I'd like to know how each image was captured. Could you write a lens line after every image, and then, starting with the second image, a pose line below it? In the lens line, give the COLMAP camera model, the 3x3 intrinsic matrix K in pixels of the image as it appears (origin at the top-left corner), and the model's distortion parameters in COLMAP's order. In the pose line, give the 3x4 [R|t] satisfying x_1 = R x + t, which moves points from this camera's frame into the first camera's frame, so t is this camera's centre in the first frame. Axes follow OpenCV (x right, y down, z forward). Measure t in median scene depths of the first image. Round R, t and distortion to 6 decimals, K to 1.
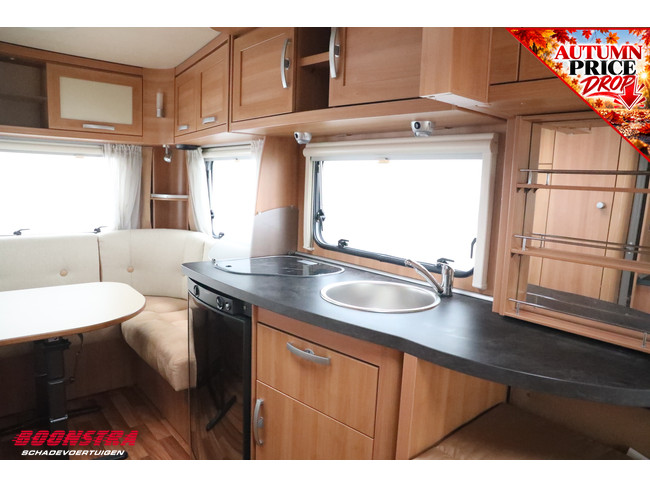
lens RADIAL K [[440.9, 0, 325.7], [0, 440.9, 244.8], [0, 0, 1]] dist [-0.064586, 0.020210]
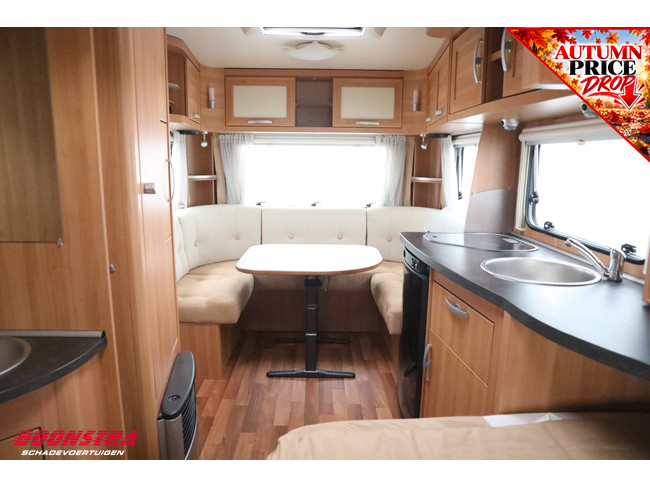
lens RADIAL K [[440.9, 0, 323.5], [0, 440.9, 241.7], [0, 0, 1]] dist [-0.064586, 0.020210]
pose [[0.777405, 0.090351, -0.622477, 0.245414], [-0.074056, 0.995894, 0.052064, 0.019033], [0.624626, 0.005623, 0.780904, -0.097754]]
